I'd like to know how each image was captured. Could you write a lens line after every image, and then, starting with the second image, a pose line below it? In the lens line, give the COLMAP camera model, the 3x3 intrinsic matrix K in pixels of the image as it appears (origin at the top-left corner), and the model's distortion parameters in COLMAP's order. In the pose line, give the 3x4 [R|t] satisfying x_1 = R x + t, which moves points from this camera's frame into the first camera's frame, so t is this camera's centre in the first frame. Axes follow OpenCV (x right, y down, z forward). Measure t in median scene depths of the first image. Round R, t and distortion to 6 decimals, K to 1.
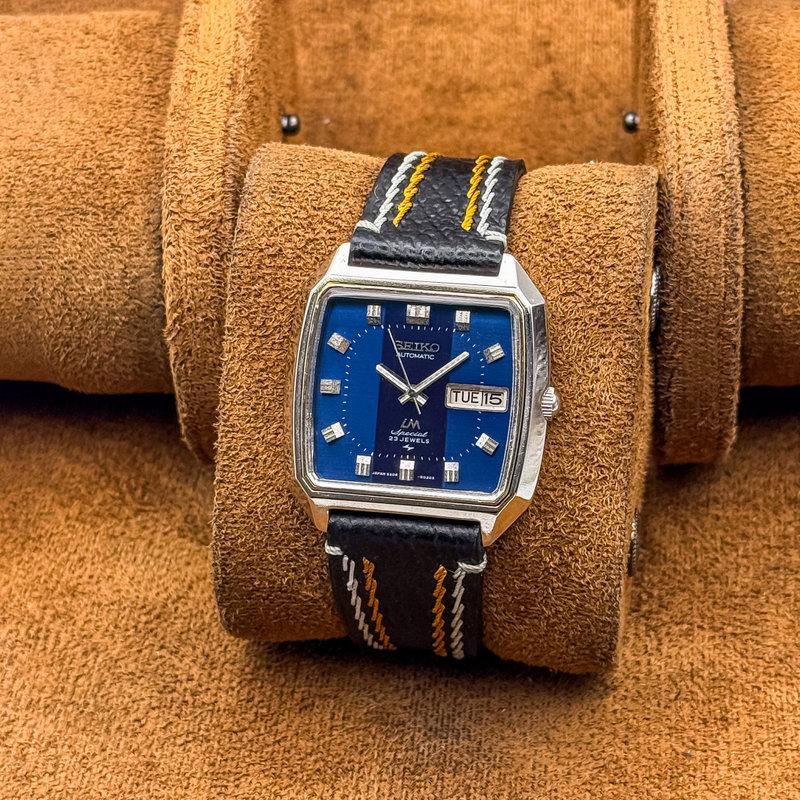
lens RADIAL K [[2286.7, 0, 395.9], [0, 2286.7, 392.8], [0, 0, 1]] dist [0.116956, 0.000000]
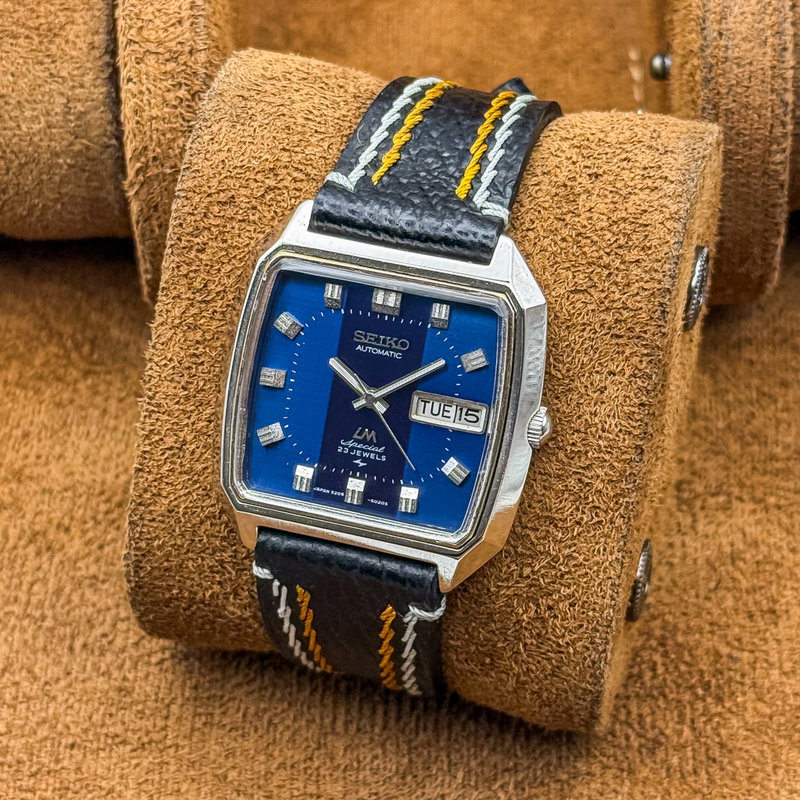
lens RADIAL K [[2286.7, 0, 401.7], [0, 2286.7, 394.3], [0, 0, 1]] dist [0.116956, 0.000000]
pose [[0.992466, 0.101011, -0.069340, 0.072932], [-0.092020, 0.988198, 0.122466, -0.099496], [0.080892, -0.115163, 0.990047, 0.197124]]
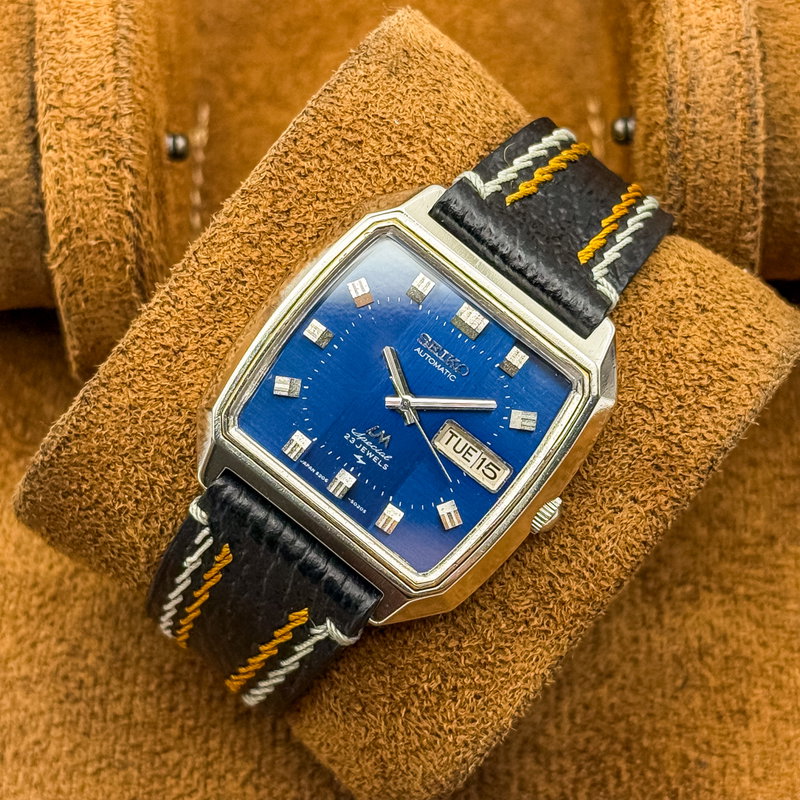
lens RADIAL K [[2286.7, 0, 401.9], [0, 2286.7, 407.2], [0, 0, 1]] dist [0.116956, 0.000000]
pose [[0.823755, 0.556530, 0.108181, -0.073254], [-0.561408, 0.827326, 0.018775, -0.012200], [-0.079052, -0.076200, 0.993954, 0.245477]]
